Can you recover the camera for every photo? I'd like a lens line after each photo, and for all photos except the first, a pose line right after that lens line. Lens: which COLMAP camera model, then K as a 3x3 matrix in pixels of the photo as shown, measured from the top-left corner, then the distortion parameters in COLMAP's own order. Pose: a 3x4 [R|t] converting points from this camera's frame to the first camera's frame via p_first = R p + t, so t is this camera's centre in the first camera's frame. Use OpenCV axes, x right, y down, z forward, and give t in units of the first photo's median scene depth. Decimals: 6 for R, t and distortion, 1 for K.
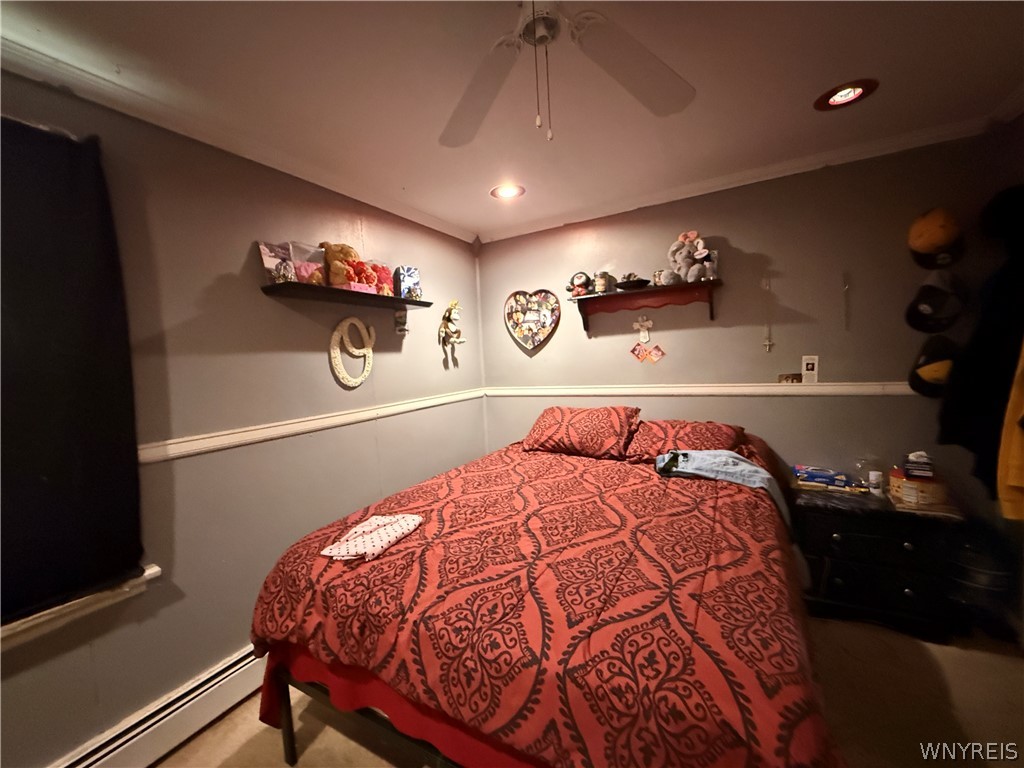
lens RADIAL K [[409.4, 0, 510.6], [0, 409.4, 373.0], [0, 0, 1]] dist [0.002014, -0.000875]
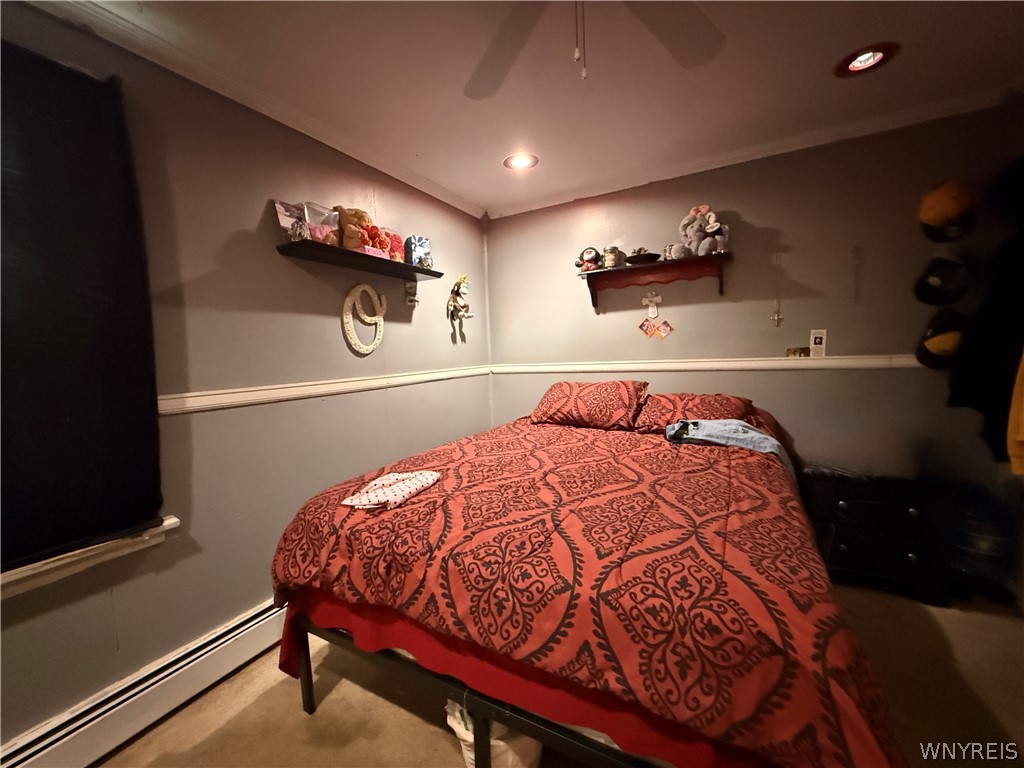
lens RADIAL K [[409.4, 0, 503.4], [0, 409.4, 383.6], [0, 0, 1]] dist [0.002014, -0.000875]
pose [[0.999867, 0.012213, 0.010789, -0.074611], [-0.012359, 0.999832, 0.013565, 0.117630], [-0.010621, -0.013697, 0.999850, -0.005124]]
